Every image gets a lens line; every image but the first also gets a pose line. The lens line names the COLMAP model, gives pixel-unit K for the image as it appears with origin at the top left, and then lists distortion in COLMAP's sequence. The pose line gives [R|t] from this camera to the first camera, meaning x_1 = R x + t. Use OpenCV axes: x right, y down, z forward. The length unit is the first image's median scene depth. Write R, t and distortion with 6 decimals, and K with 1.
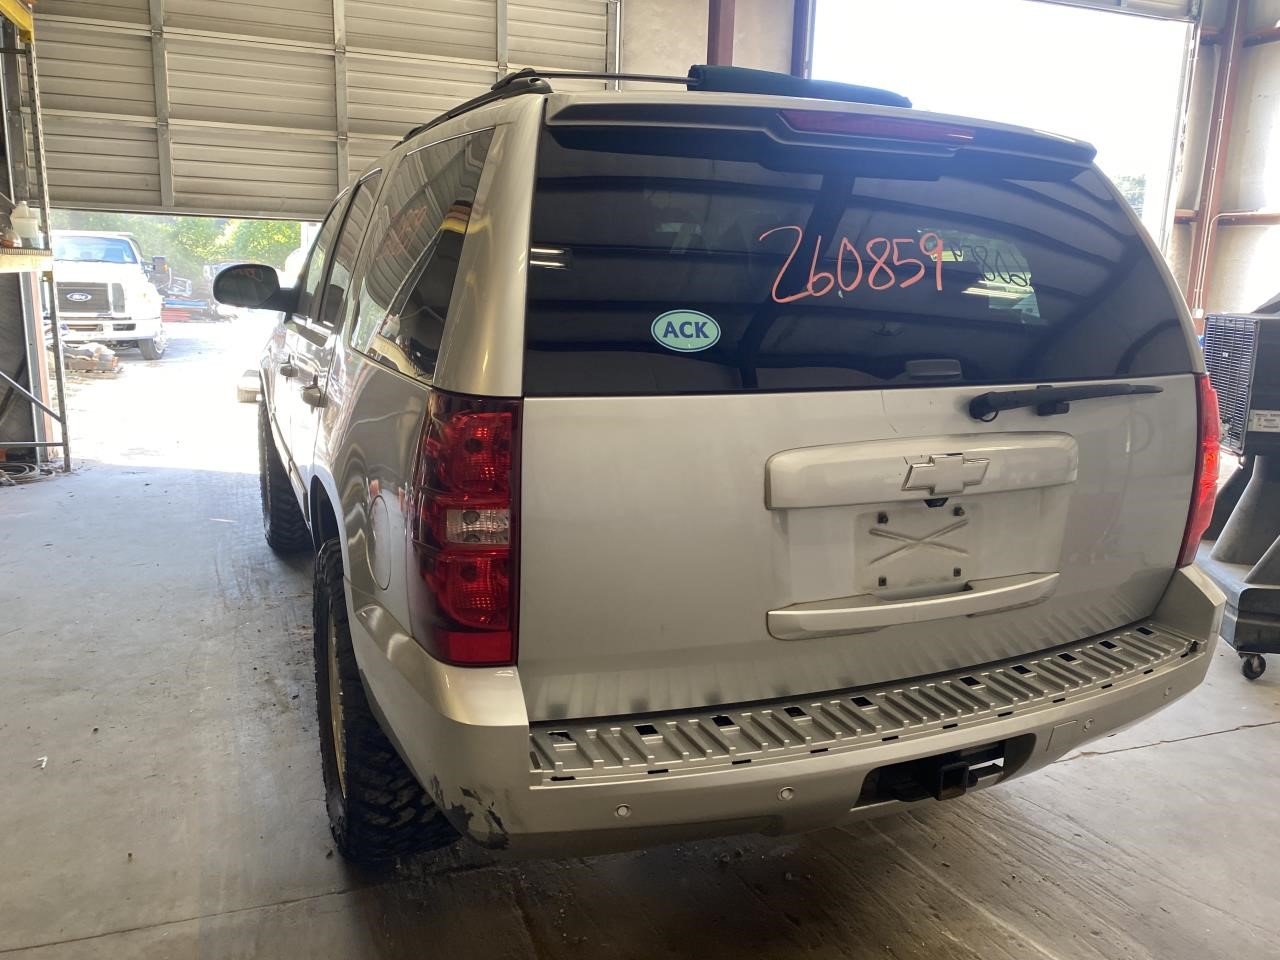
lens RADIAL K [[949.5, 0, 631.2], [0, 949.5, 460.9], [0, 0, 1]] dist [0.040735, -0.040707]
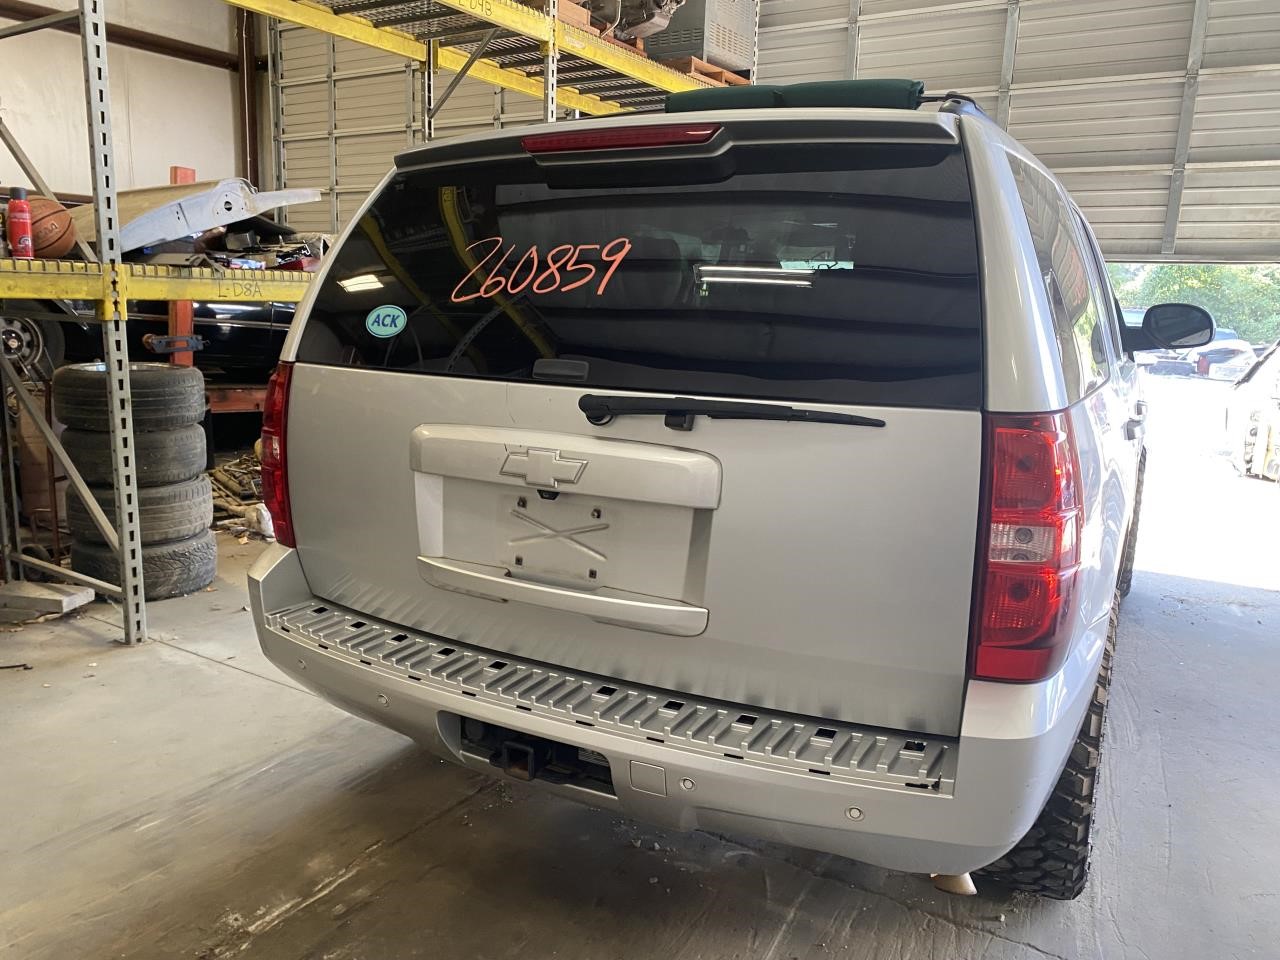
lens RADIAL K [[959.2, 0, 640.0], [0, 959.2, 480.0], [0, 0, 1]] dist [0.012394, -0.004213]
pose [[0.652668, 0.143017, -0.744023, 1.161023], [-0.164063, 0.985400, 0.045496, -0.036641], [0.739667, 0.092373, 0.666603, 0.366783]]
